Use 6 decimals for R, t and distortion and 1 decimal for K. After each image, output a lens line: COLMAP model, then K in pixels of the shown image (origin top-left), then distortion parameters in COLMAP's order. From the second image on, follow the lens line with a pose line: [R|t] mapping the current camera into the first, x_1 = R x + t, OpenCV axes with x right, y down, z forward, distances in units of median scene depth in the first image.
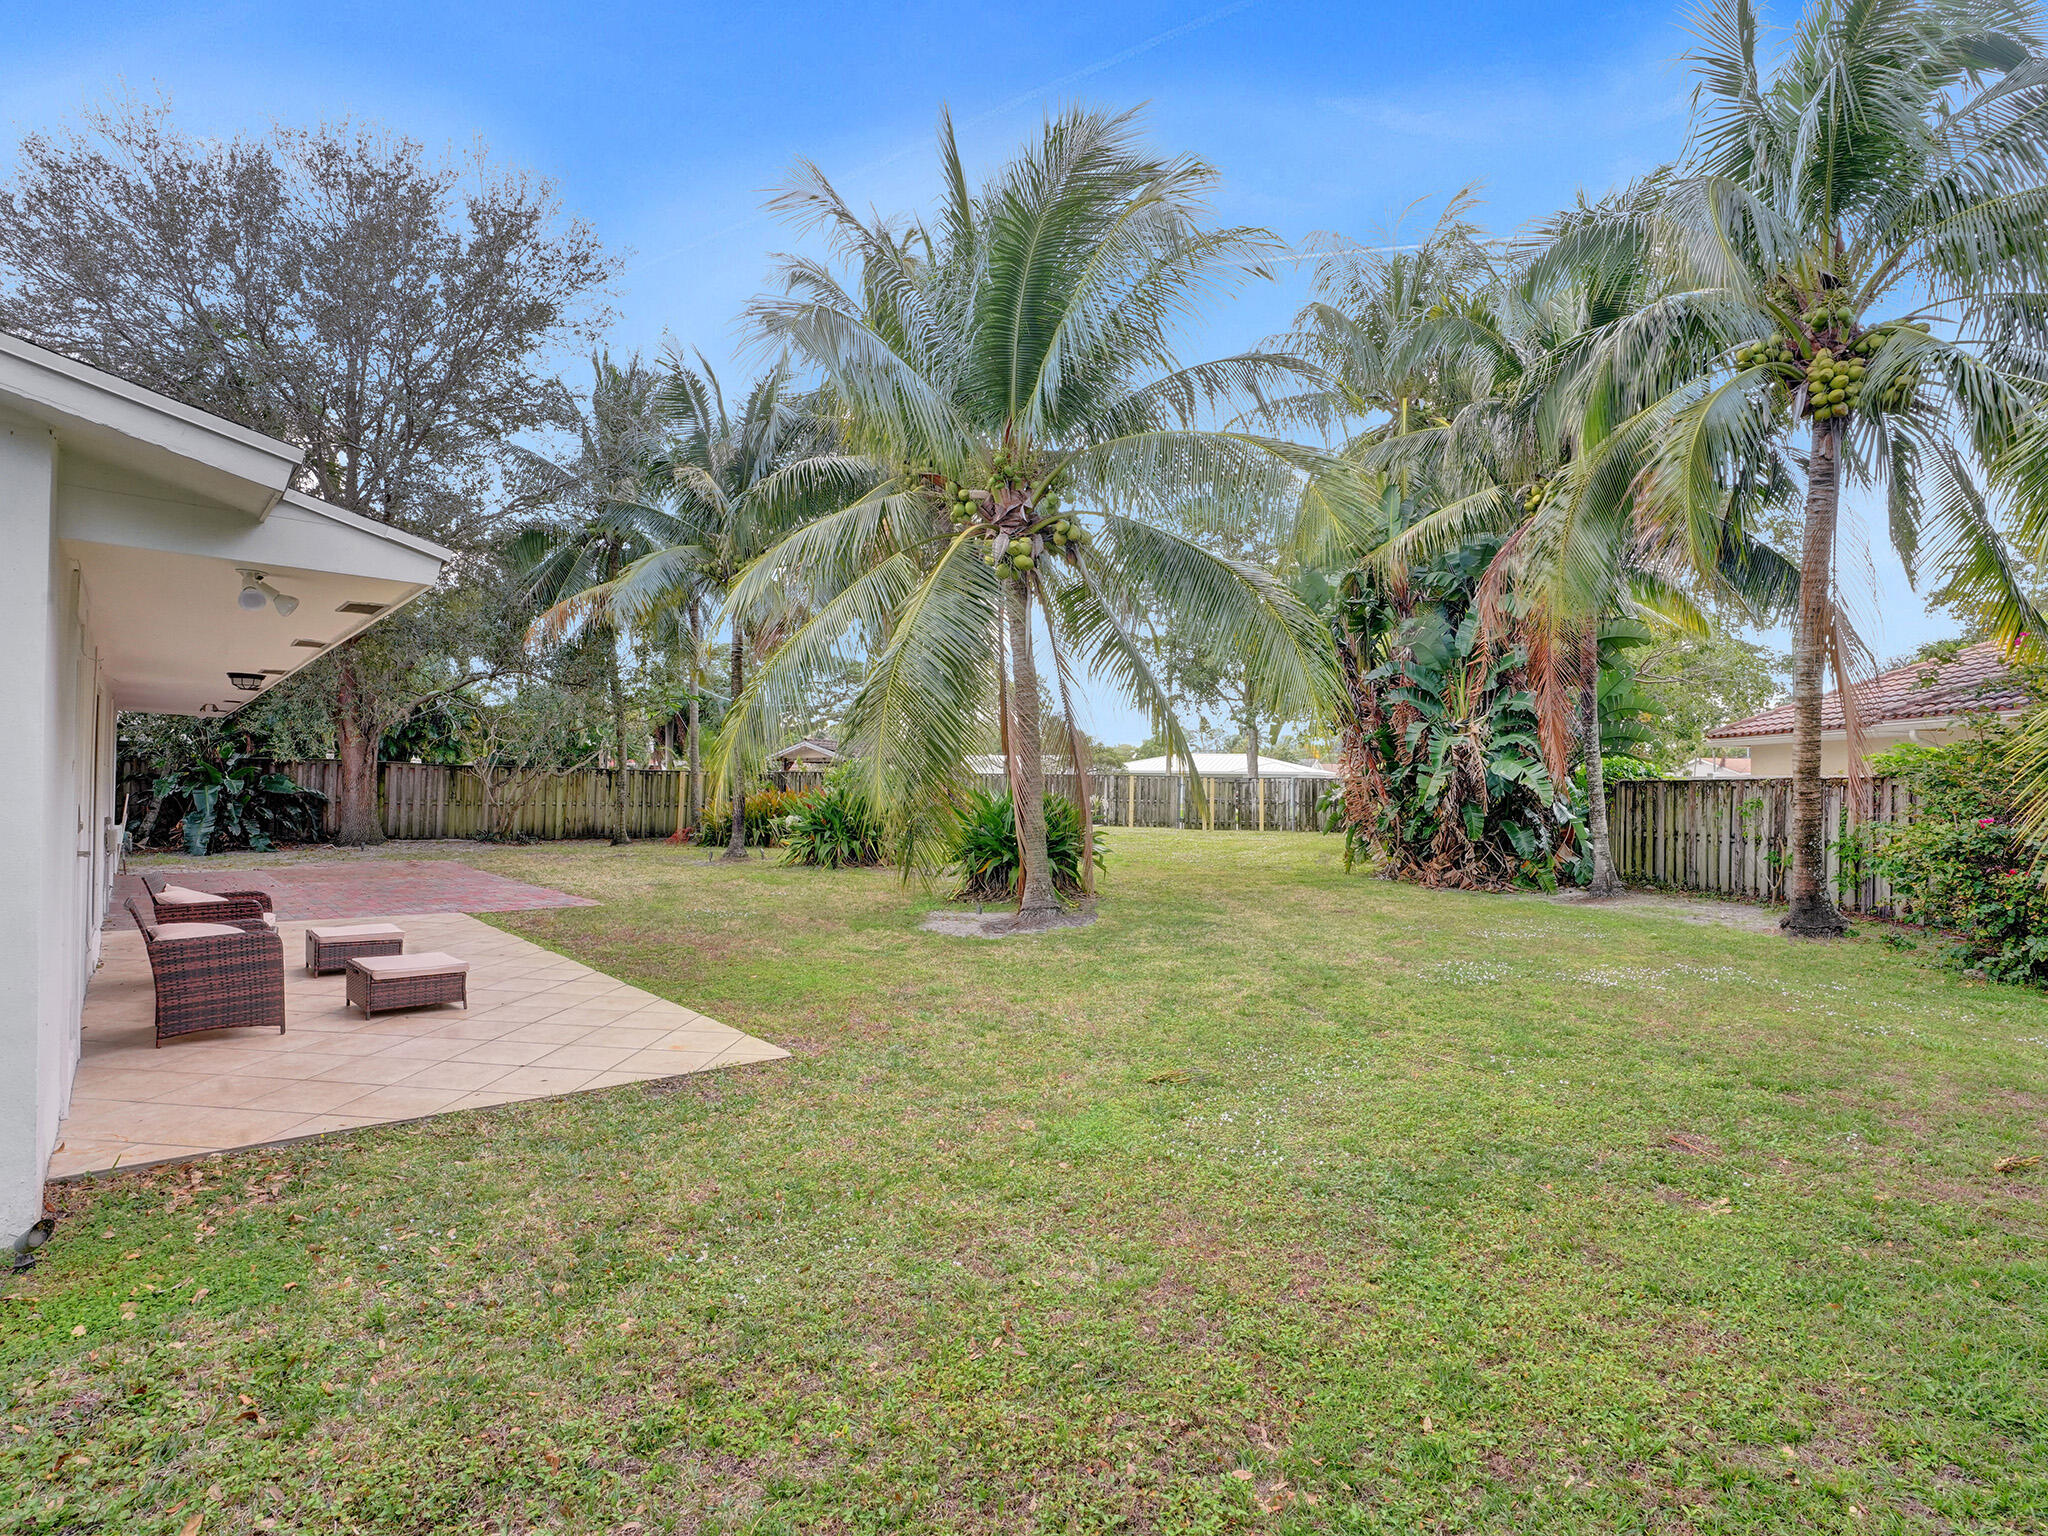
lens RADIAL K [[1067.4, 0, 1014.5], [0, 1067.4, 768.4], [0, 0, 1]] dist [-0.069870, 0.031060]
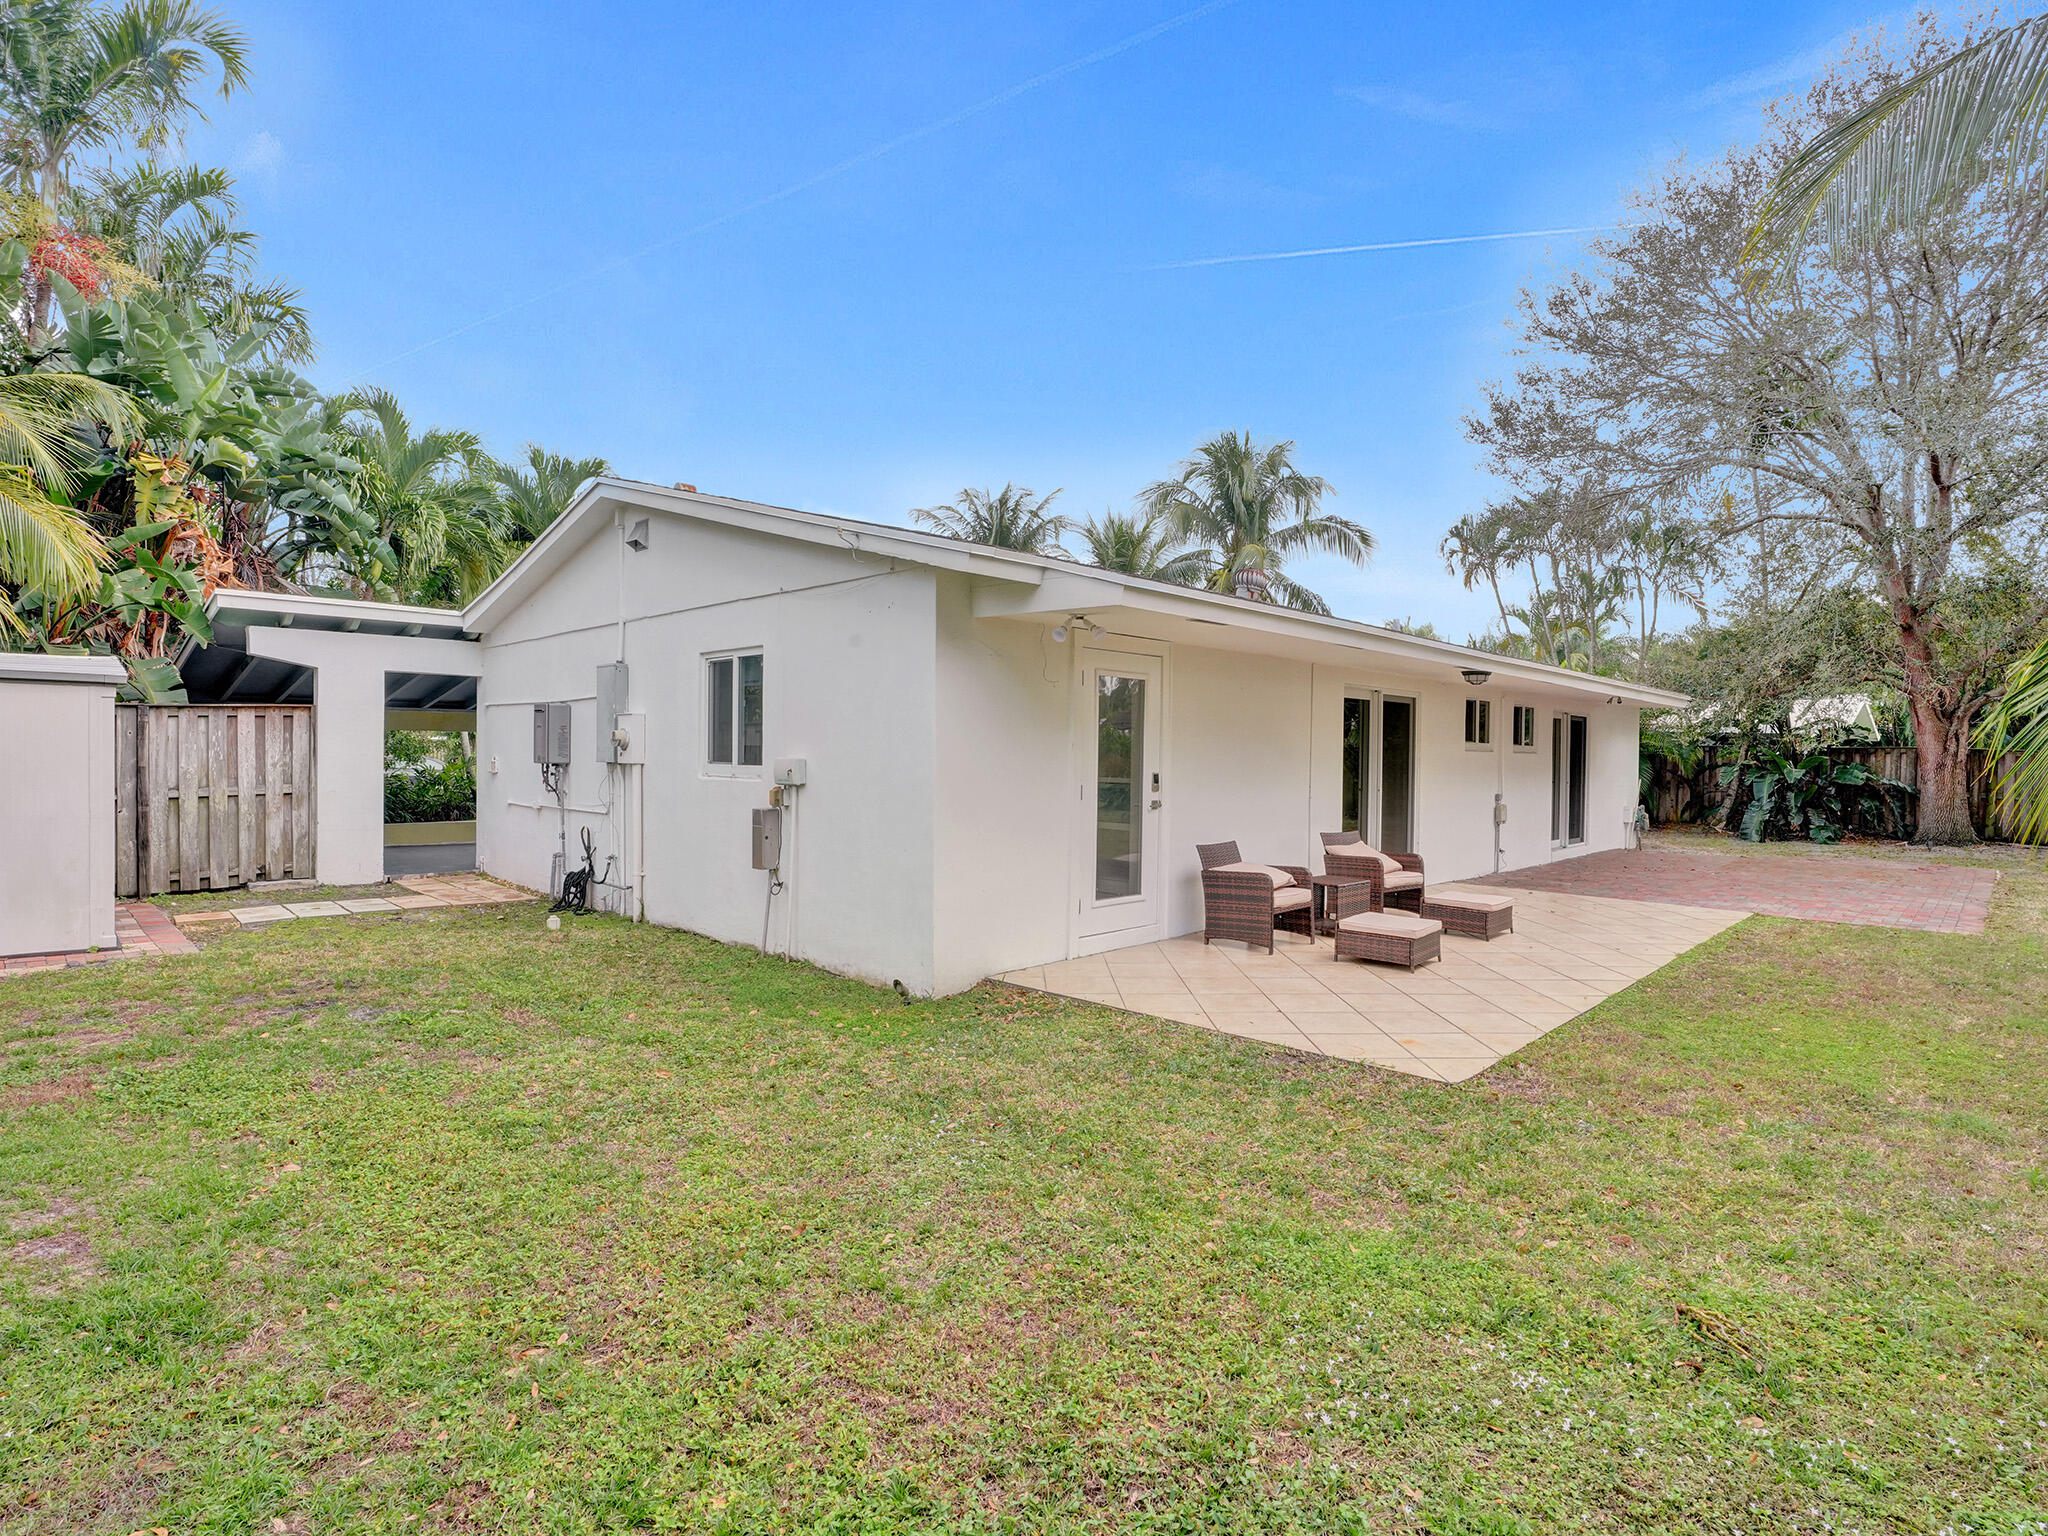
lens RADIAL K [[1067.4, 0, 1014.5], [0, 1067.4, 768.4], [0, 0, 1]] dist [-0.069870, 0.031060]
pose [[0.066726, 0.001826, -0.997770, 0.248793], [0.001328, 0.999997, 0.001919, 0.009549], [0.997770, -0.001453, 0.066724, 0.255425]]
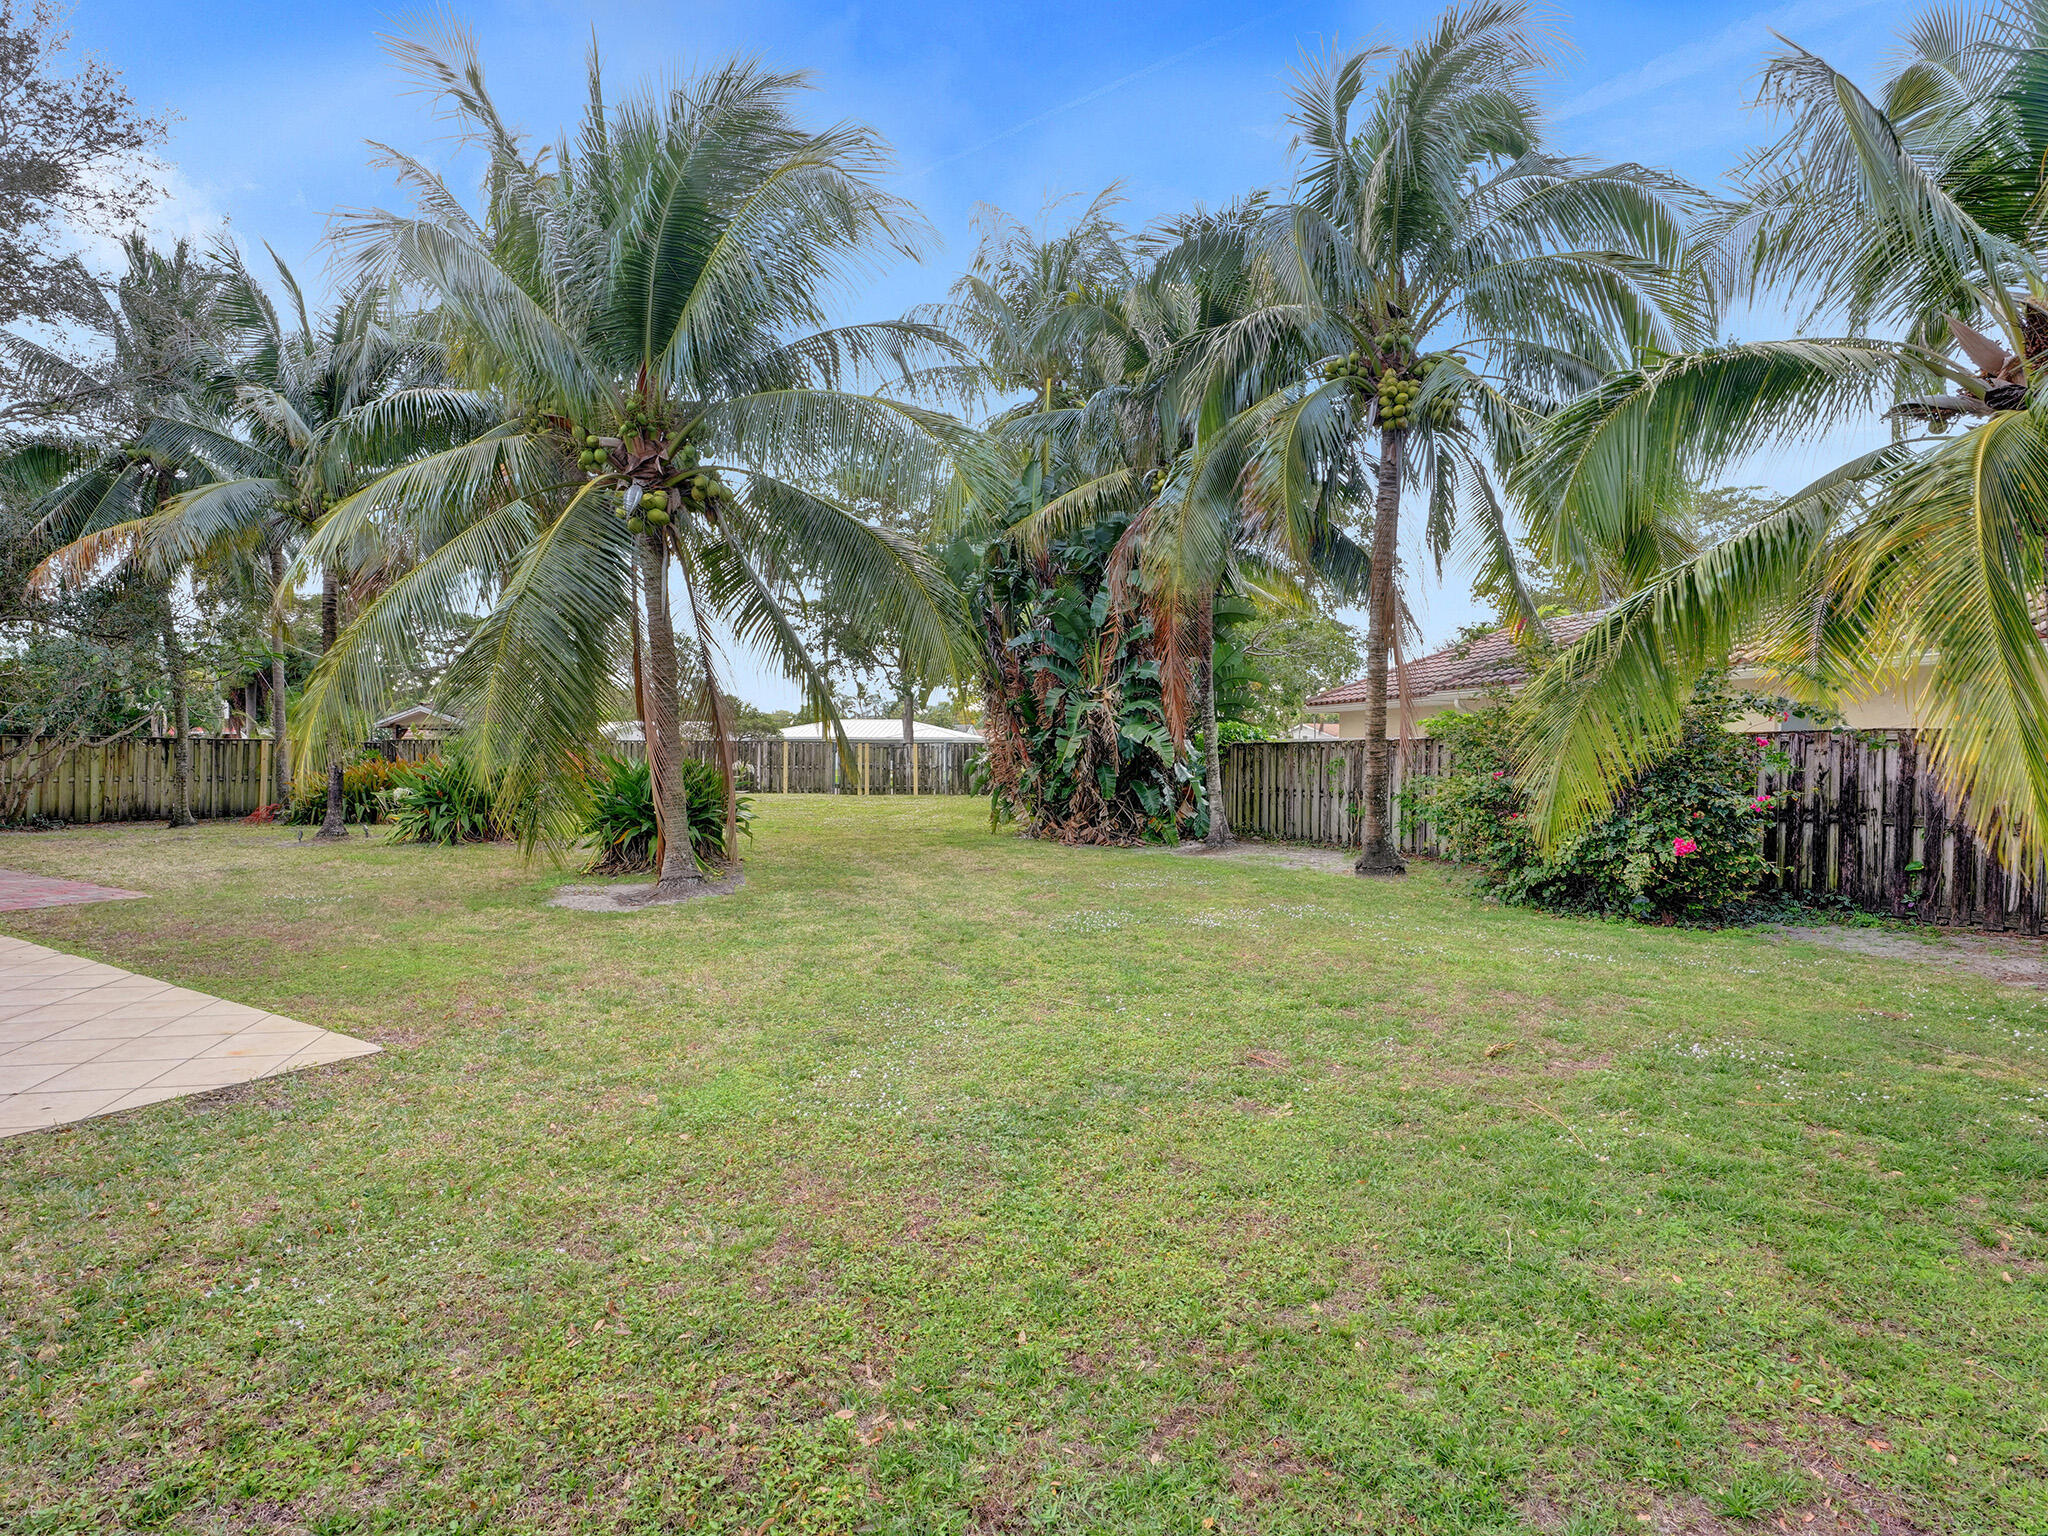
lens RADIAL K [[1067.4, 0, 1014.5], [0, 1067.4, 768.4], [0, 0, 1]] dist [-0.069870, 0.031060]
pose [[0.949869, -0.013893, 0.312340, 0.011881], [0.003892, 0.999460, 0.032618, 0.001650], [-0.312624, -0.029768, 0.949410, -0.002177]]
